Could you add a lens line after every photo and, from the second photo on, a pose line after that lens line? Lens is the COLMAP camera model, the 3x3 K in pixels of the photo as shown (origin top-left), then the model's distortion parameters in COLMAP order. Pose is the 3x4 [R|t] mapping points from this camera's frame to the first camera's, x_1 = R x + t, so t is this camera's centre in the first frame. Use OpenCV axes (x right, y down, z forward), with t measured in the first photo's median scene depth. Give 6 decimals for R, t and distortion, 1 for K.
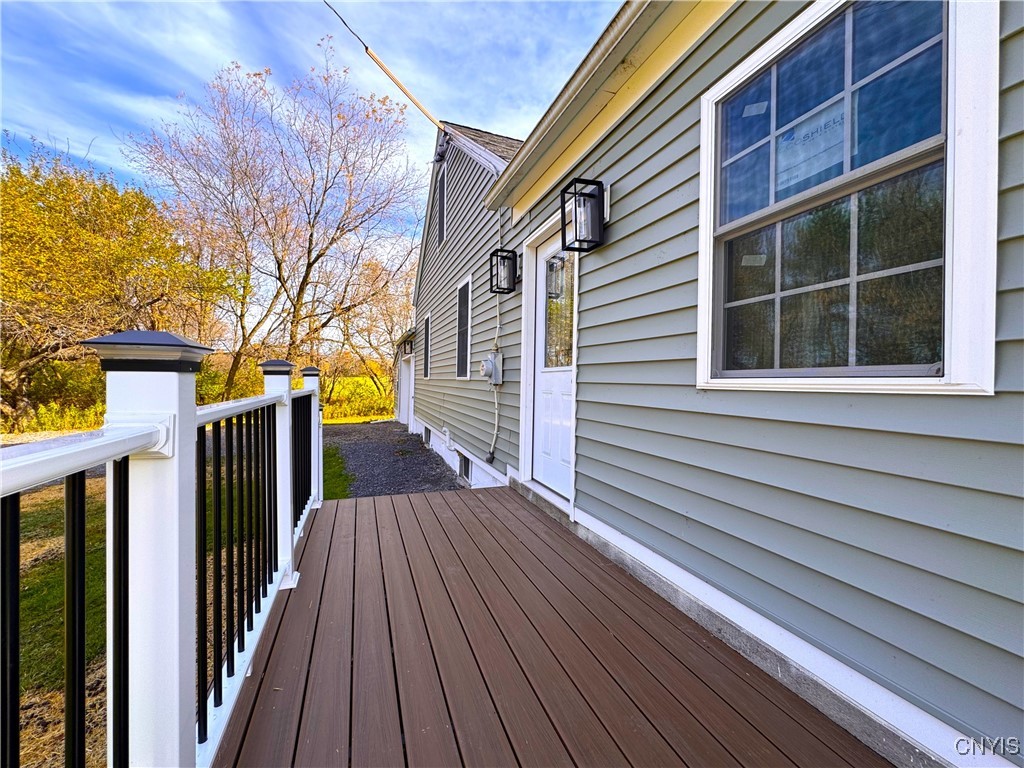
lens RADIAL K [[404.5, 0, 510.5], [0, 404.5, 382.0], [0, 0, 1]] dist [0.001657, 0.000192]
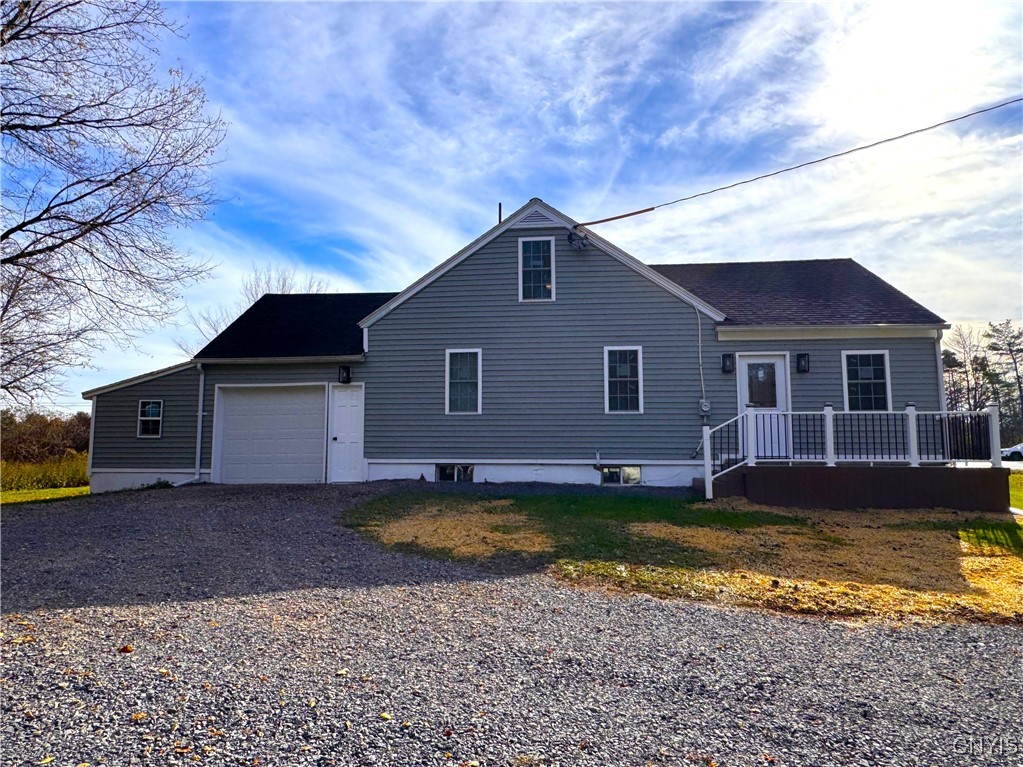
lens RADIAL K [[719.0, 0, 512.2], [0, 719.0, 378.7], [0, 0, 1]] dist [0.011937, -0.000815]
pose [[0.452277, 0.094121, 0.886897, -8.639333], [0.008049, 0.993945, -0.109586, 0.474041], [-0.891841, 0.056702, 0.448781, 0.717515]]
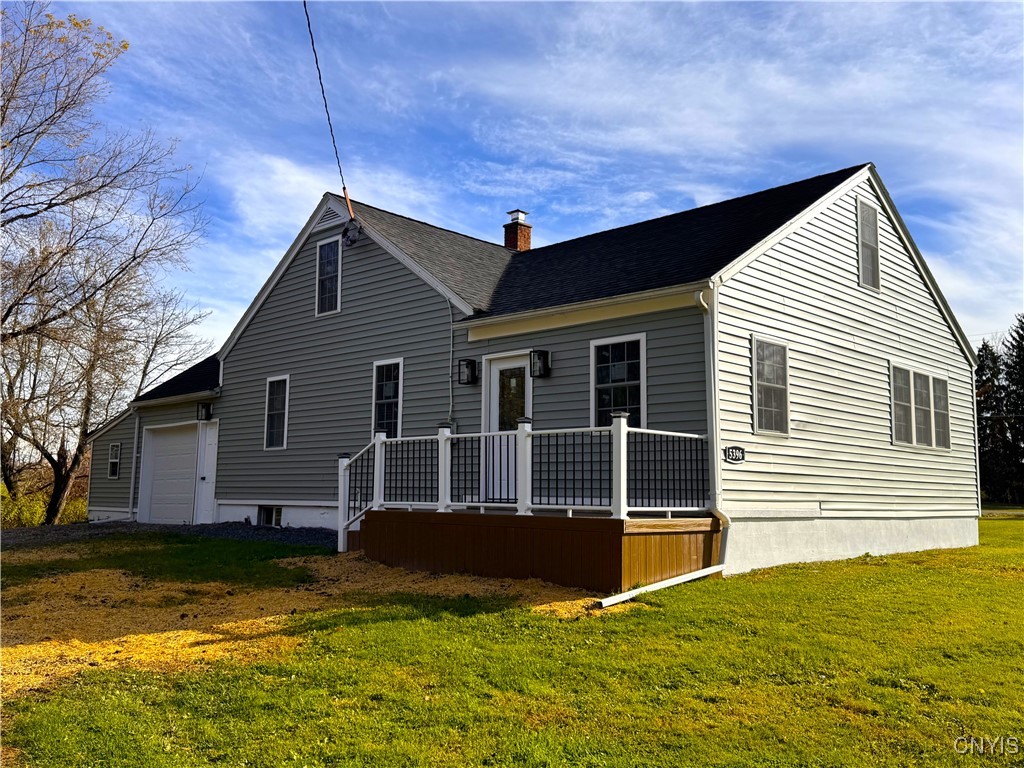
lens RADIAL K [[924.0, 0, 507.4], [0, 924.0, 381.4], [0, 0, 1]] dist [0.077829, -0.021430]
pose [[0.906317, 0.058900, 0.418473, -3.046135], [-0.004488, 0.991525, -0.129837, 0.501983], [-0.422574, 0.115796, 0.898901, -5.048462]]
